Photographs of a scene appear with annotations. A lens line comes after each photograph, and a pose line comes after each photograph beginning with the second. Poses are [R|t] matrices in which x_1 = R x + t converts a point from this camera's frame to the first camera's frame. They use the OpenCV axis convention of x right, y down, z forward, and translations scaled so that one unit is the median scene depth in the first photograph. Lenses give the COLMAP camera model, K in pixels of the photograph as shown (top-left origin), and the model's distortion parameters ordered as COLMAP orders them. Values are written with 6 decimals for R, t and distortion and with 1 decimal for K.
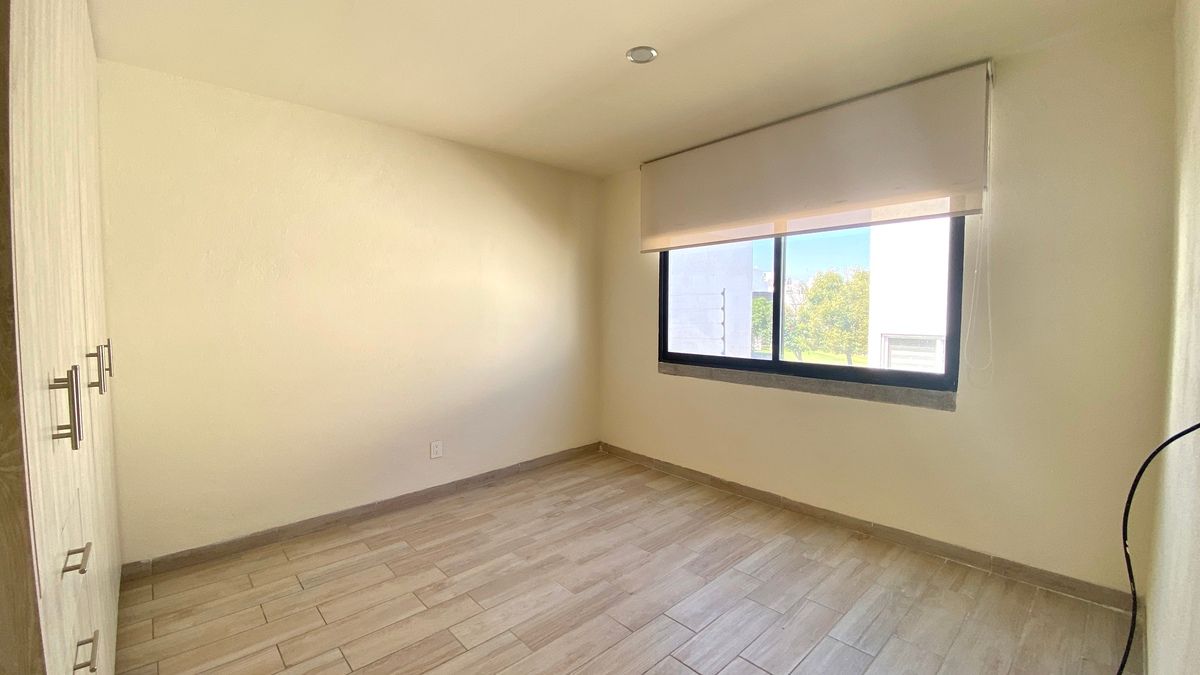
lens RADIAL K [[493.4, 0, 600.0], [0, 493.4, 337.5], [0, 0, 1]] dist [0.001932, -0.015788]
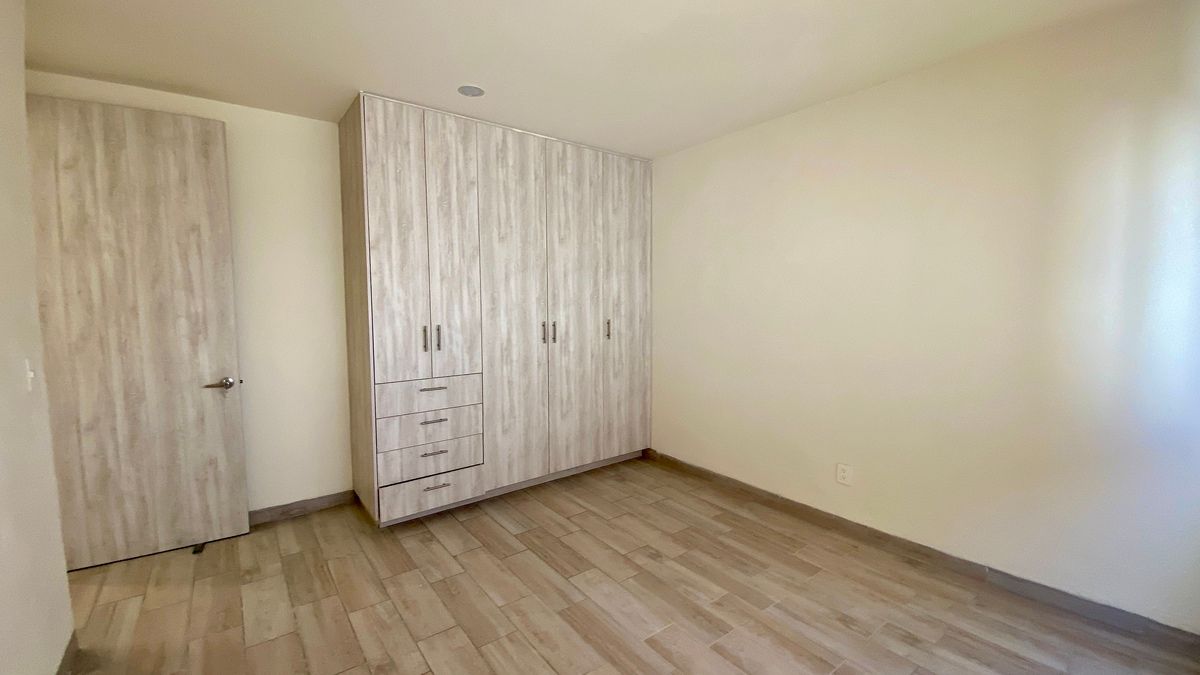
lens RADIAL K [[493.4, 0, 600.0], [0, 493.4, 337.5], [0, 0, 1]] dist [0.001932, -0.015788]
pose [[-0.091294, 0.091988, -0.991566, 0.675075], [-0.065746, 0.992995, 0.098174, -0.078776], [0.993651, 0.074154, -0.084606, 0.841542]]
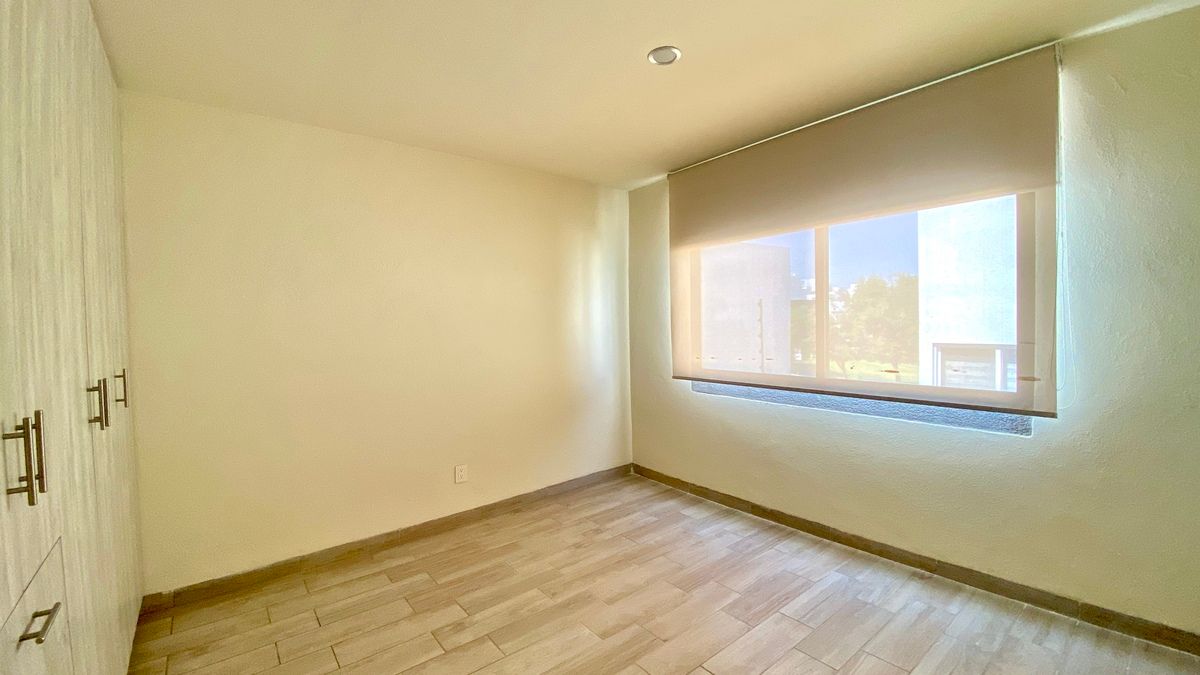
lens RADIAL K [[495.2, 0, 598.2], [0, 495.2, 335.2], [0, 0, 1]] dist [0.000472, -0.015441]
pose [[0.997225, -0.018721, -0.072048, 0.014664], [0.016616, 0.999421, -0.029702, -0.014723], [0.072562, 0.028423, 0.996959, 0.059942]]
